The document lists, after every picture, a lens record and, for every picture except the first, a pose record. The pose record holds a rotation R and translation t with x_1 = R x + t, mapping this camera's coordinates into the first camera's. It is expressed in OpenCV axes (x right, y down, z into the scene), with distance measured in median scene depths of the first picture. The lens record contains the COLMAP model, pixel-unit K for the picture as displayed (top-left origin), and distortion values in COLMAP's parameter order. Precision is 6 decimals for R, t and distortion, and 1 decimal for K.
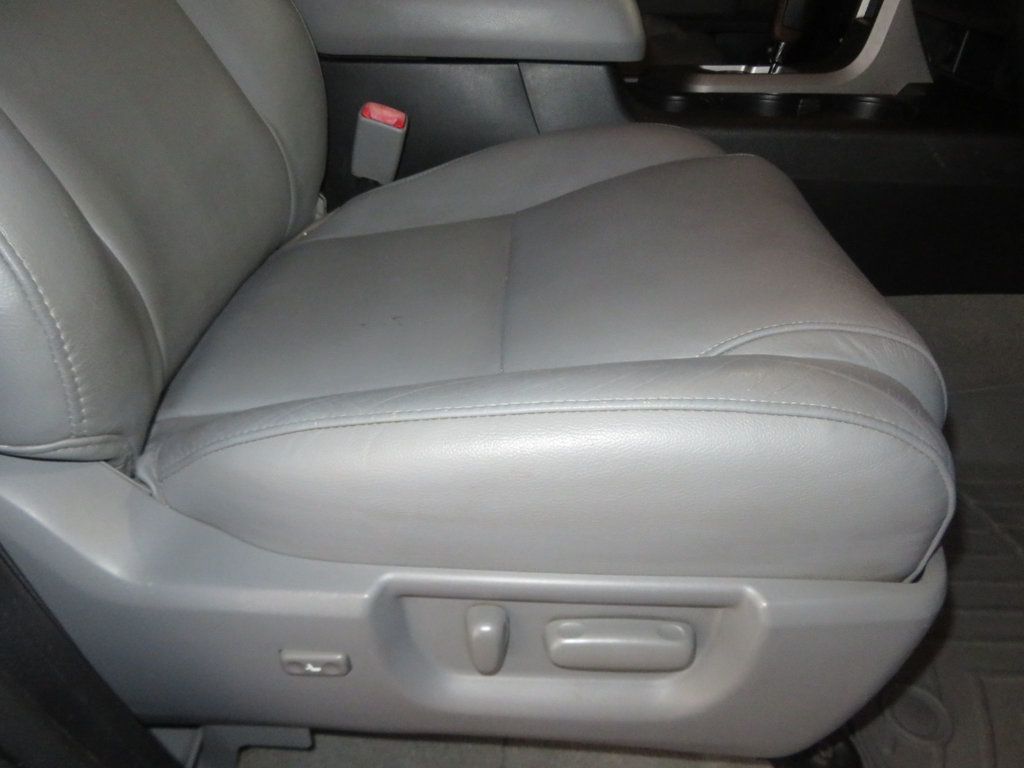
lens RADIAL K [[742.7, 0, 506.6], [0, 742.7, 387.2], [0, 0, 1]] dist [-0.007604, 0.006995]
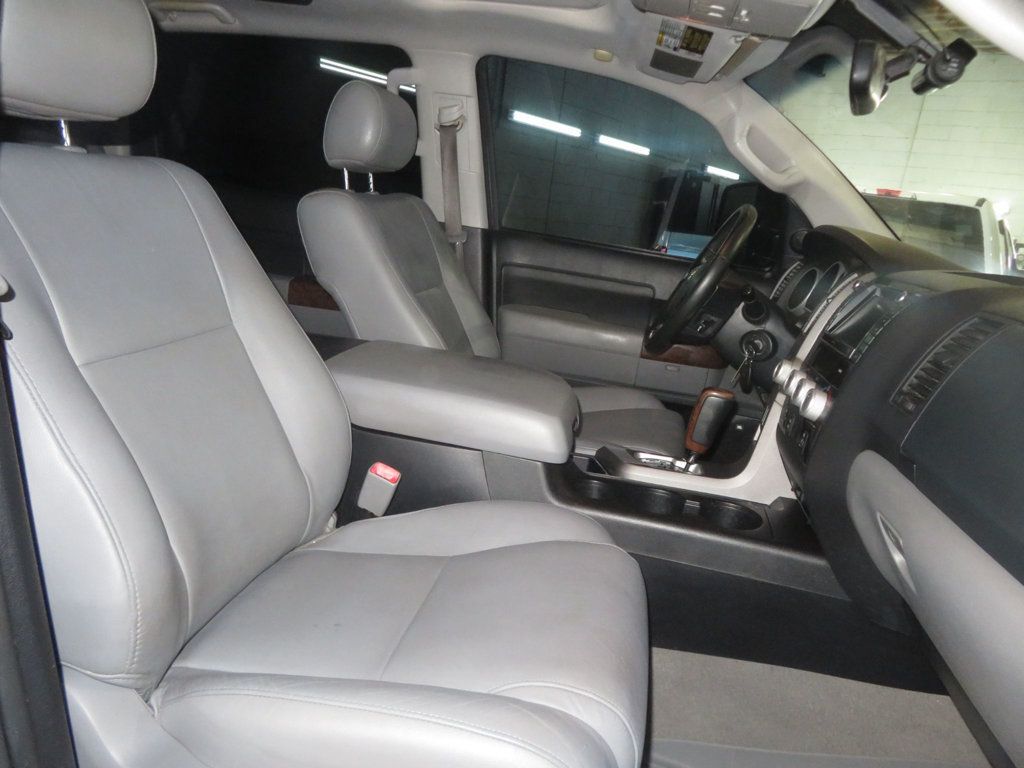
lens RADIAL K [[742.7, 0, 511.6], [0, 742.7, 370.0], [0, 0, 1]] dist [-0.007604, 0.006995]
pose [[0.983284, 0.145722, -0.109169, 0.218980], [-0.175619, 0.917317, -0.357333, -0.065436], [0.048071, 0.370532, 0.927575, -0.455993]]
